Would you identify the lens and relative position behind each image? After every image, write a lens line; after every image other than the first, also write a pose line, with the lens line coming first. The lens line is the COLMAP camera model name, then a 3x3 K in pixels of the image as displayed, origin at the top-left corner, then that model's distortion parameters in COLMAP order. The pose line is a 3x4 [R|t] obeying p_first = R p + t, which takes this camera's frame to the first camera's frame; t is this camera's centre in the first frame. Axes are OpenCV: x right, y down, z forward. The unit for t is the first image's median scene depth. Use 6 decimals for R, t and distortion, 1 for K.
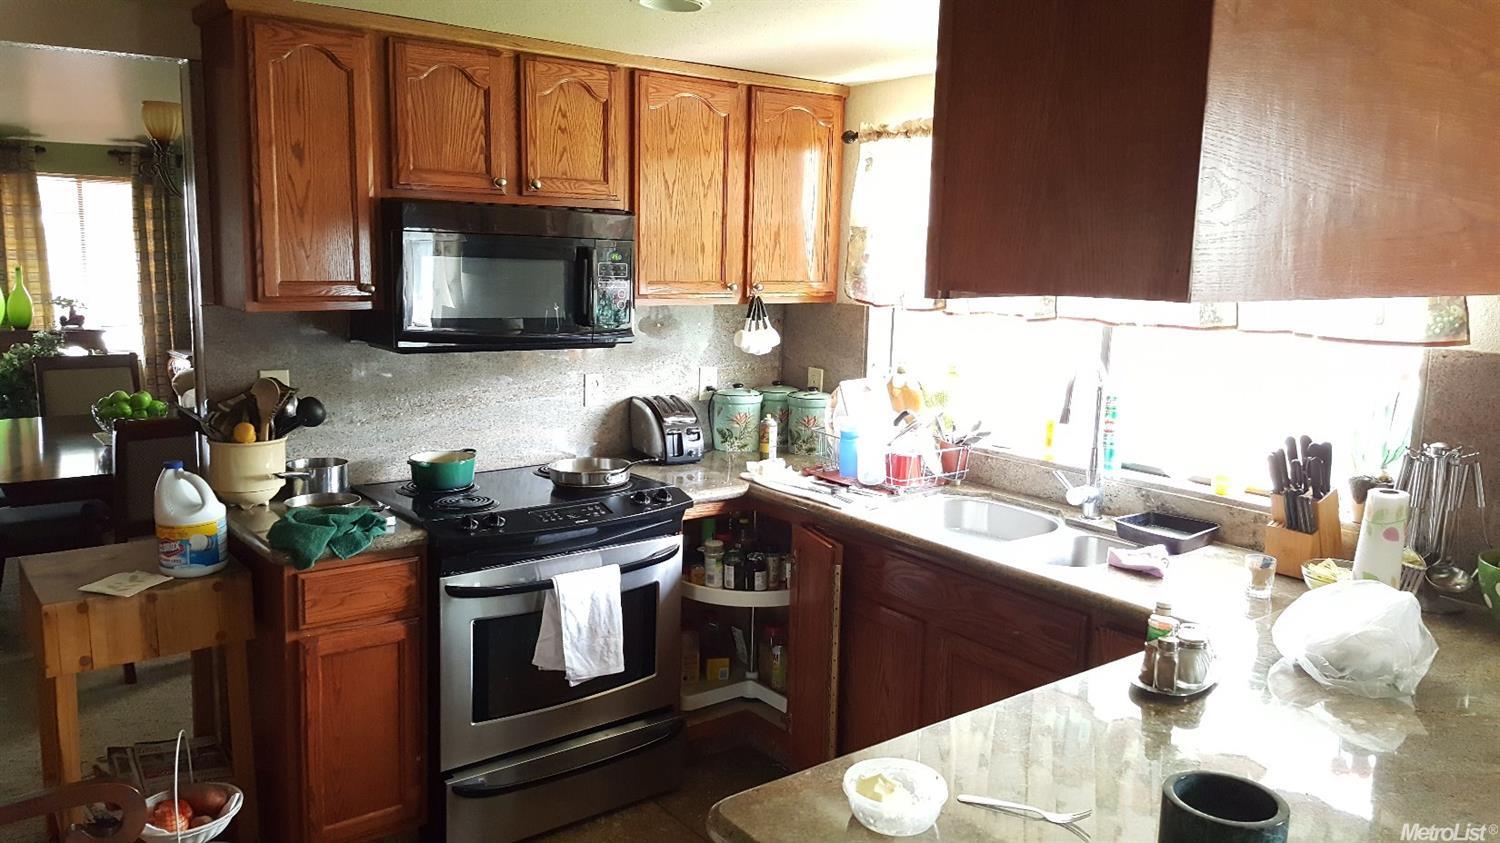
lens RADIAL K [[1124.9, 0, 743.5], [0, 1124.9, 422.2], [0, 0, 1]] dist [-0.016775, -0.015619]
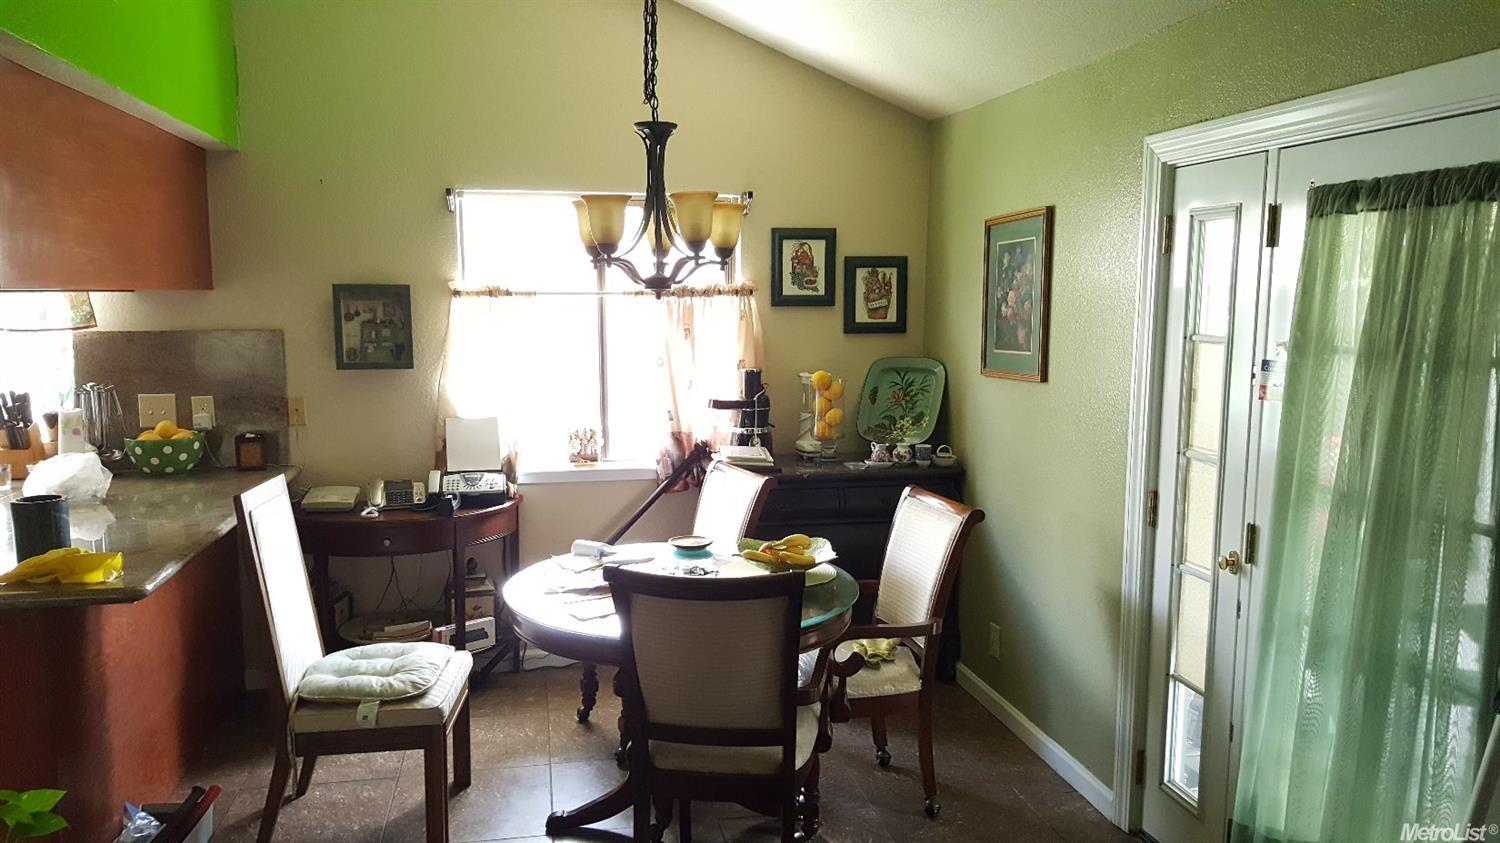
lens RADIAL K [[1124.9, 0, 747.7], [0, 1124.9, 425.4], [0, 0, 1]] dist [-0.016775, -0.015619]
pose [[0.441613, -0.134262, 0.887103, -0.494994], [0.163372, 0.984243, 0.067635, 0.133502], [-0.882206, 0.115059, 0.456589, -0.718586]]
